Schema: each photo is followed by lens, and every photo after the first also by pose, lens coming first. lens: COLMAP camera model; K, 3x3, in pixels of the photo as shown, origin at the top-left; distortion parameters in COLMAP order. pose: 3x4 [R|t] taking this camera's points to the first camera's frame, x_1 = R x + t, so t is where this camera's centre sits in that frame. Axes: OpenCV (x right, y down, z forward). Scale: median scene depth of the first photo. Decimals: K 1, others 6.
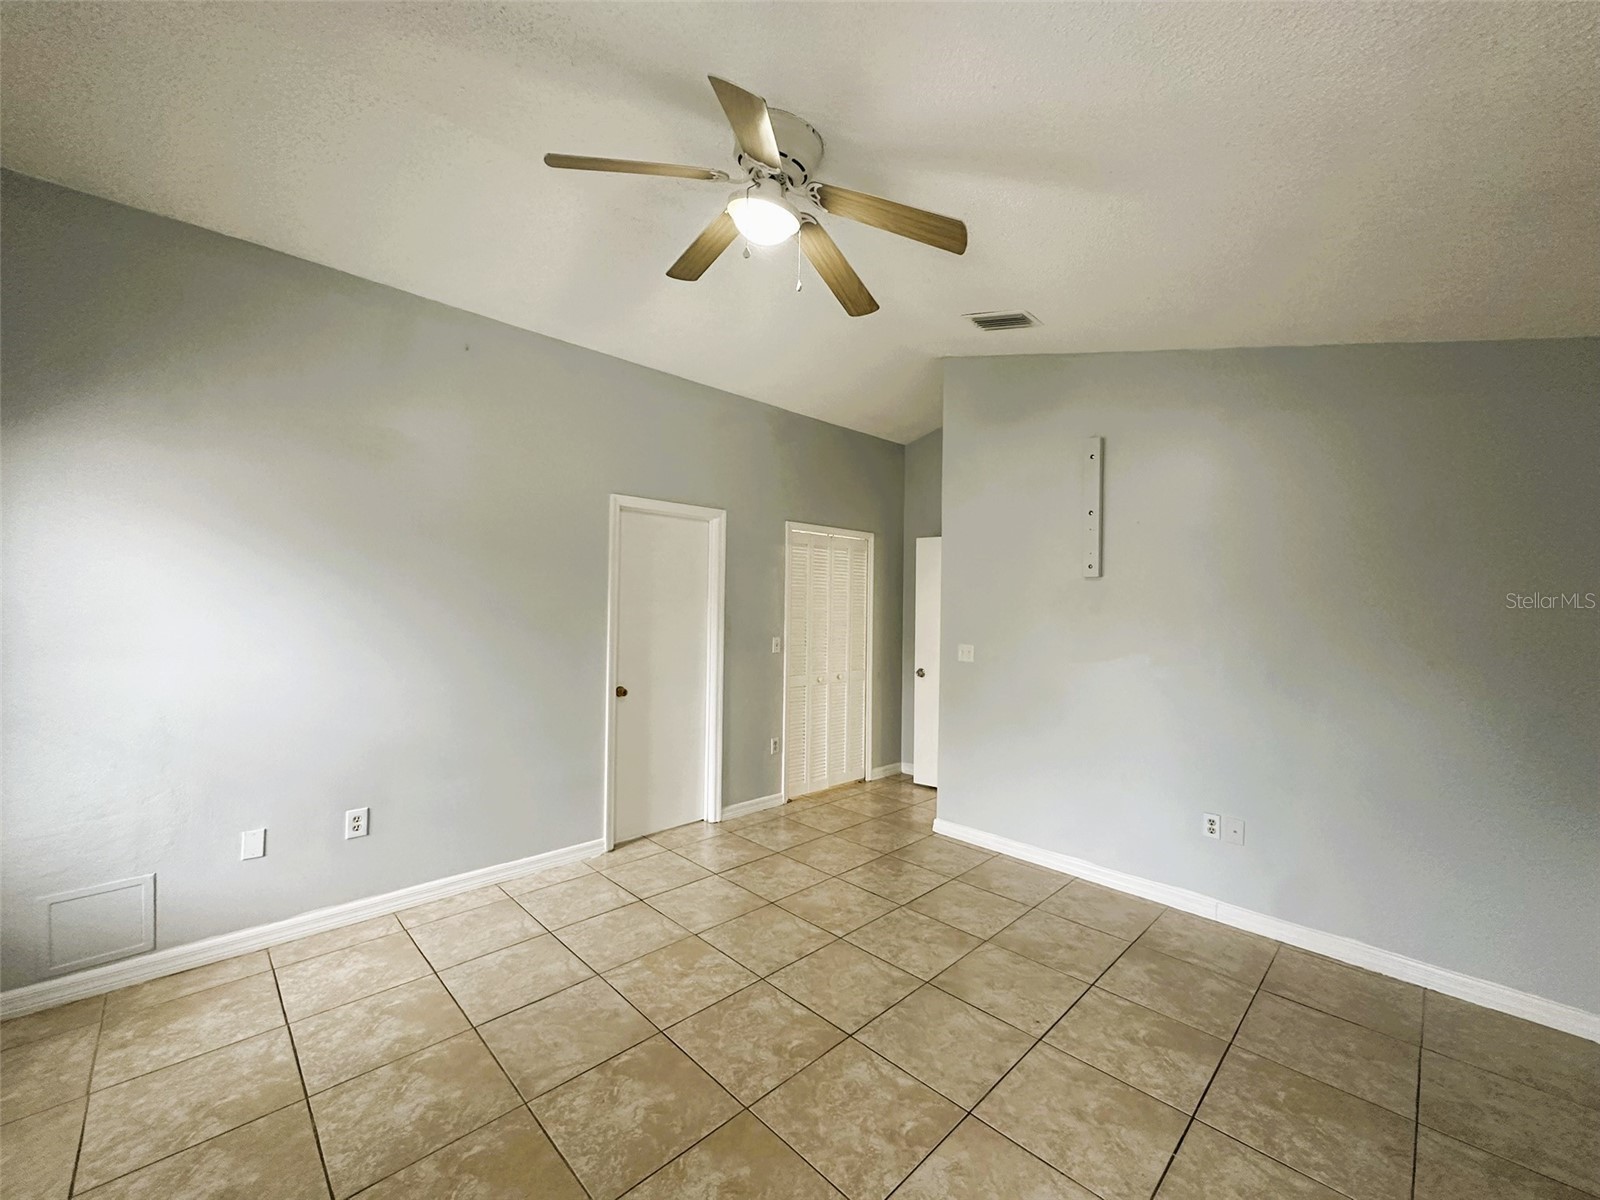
lens RADIAL K [[637.9, 0, 799.2], [0, 637.9, 604.8], [0, 0, 1]] dist [-0.002052, 0.000107]
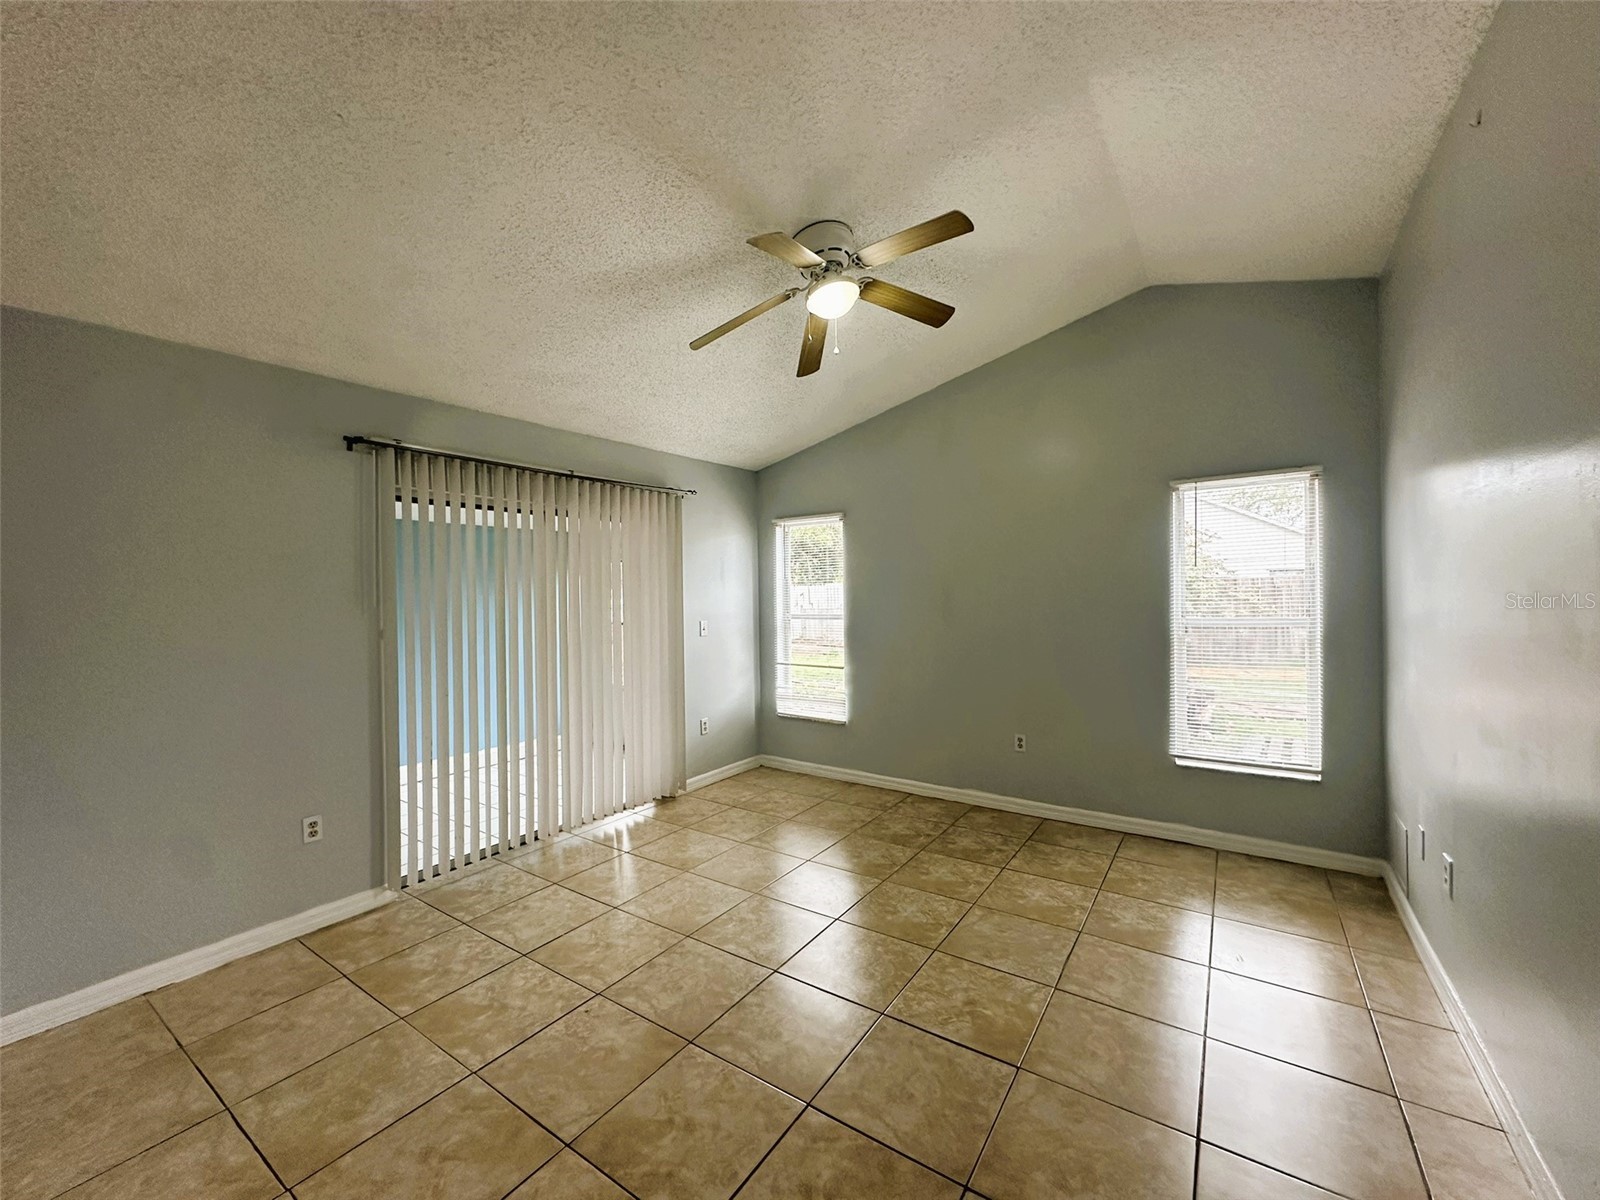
lens RADIAL K [[637.9, 0, 801.4], [0, 637.9, 598.1], [0, 0, 1]] dist [-0.002052, 0.000107]
pose [[-0.980073, 0.001926, -0.198627, 0.268371], [0.002108, 0.999998, -0.000701, 0.026489], [0.198625, -0.001106, -0.980075, 2.216356]]
